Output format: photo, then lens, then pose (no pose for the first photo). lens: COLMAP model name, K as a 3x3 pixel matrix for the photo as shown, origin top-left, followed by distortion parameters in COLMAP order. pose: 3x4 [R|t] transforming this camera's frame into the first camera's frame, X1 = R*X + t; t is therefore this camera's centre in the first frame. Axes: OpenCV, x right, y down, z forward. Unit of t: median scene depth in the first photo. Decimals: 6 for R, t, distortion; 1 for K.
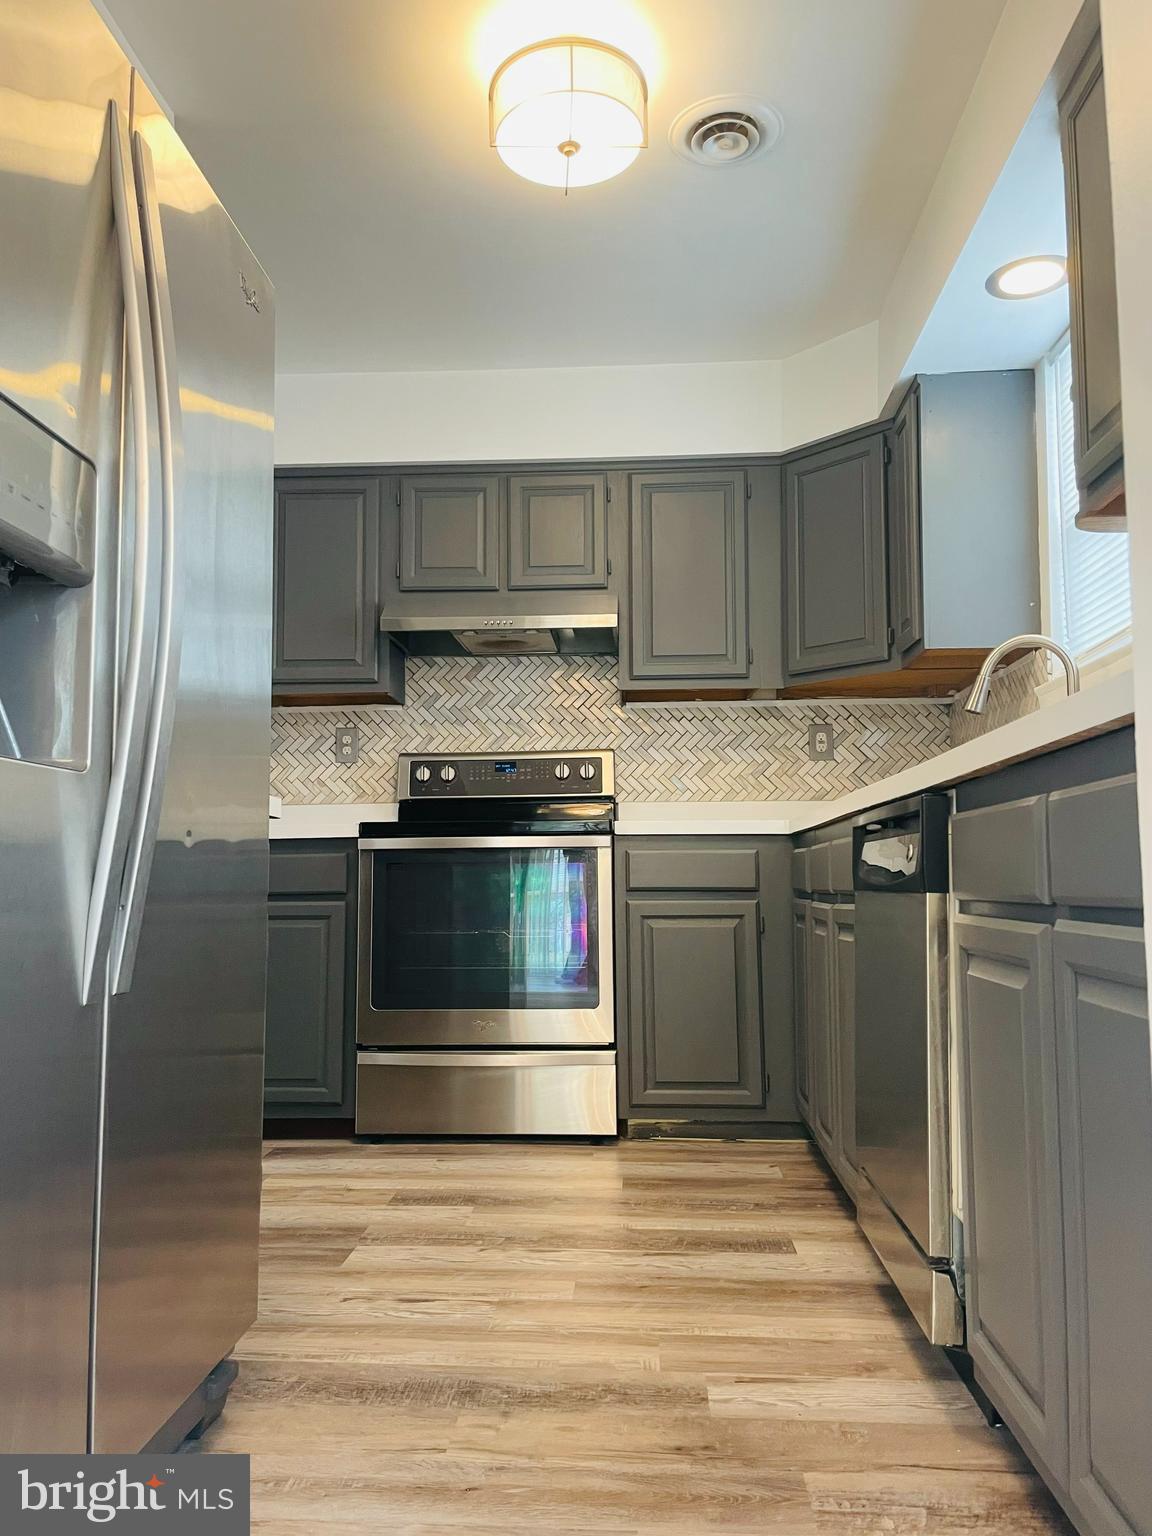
lens RADIAL K [[1192.7, 0, 576.8], [0, 1192.7, 769.9], [0, 0, 1]] dist [0.011714, -0.009189]
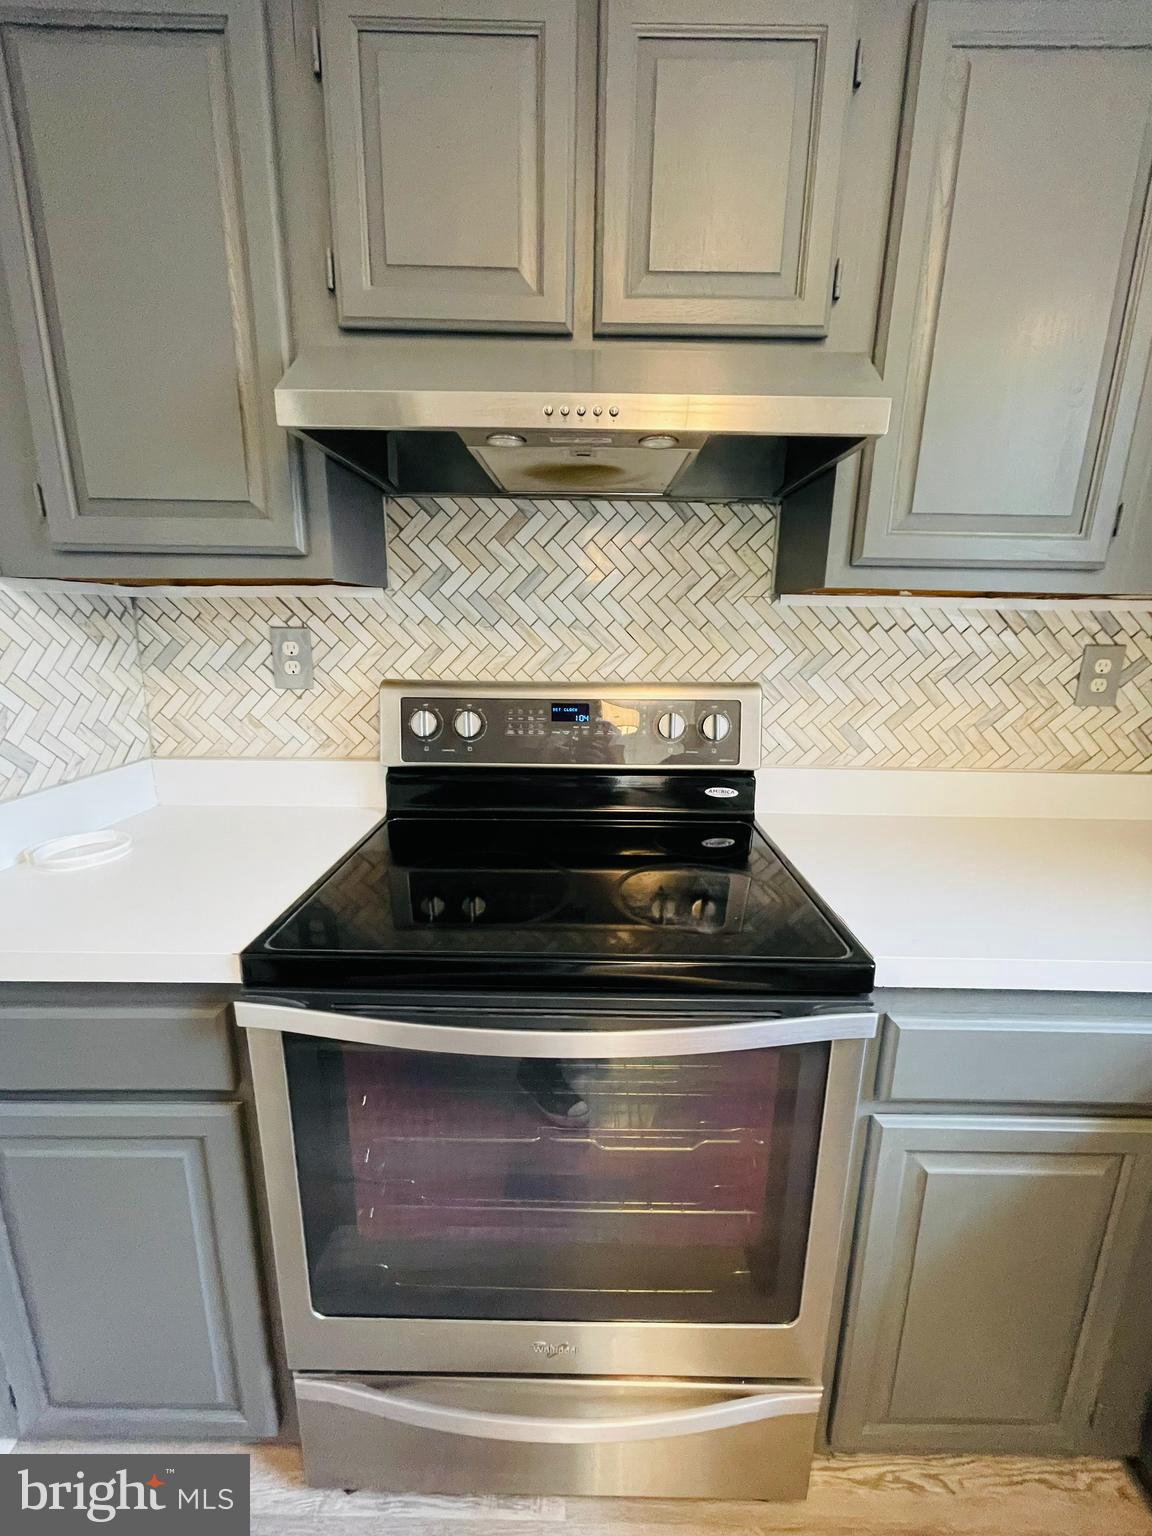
lens RADIAL K [[618.3, 0, 583.5], [0, 618.3, 770.1], [0, 0, 1]] dist [-0.011060, 0.000312]
pose [[0.998553, 0.008842, 0.053045, -0.067860], [-0.025699, 0.944925, 0.326277, -0.071395], [-0.047238, -0.327168, 0.943785, 0.702469]]
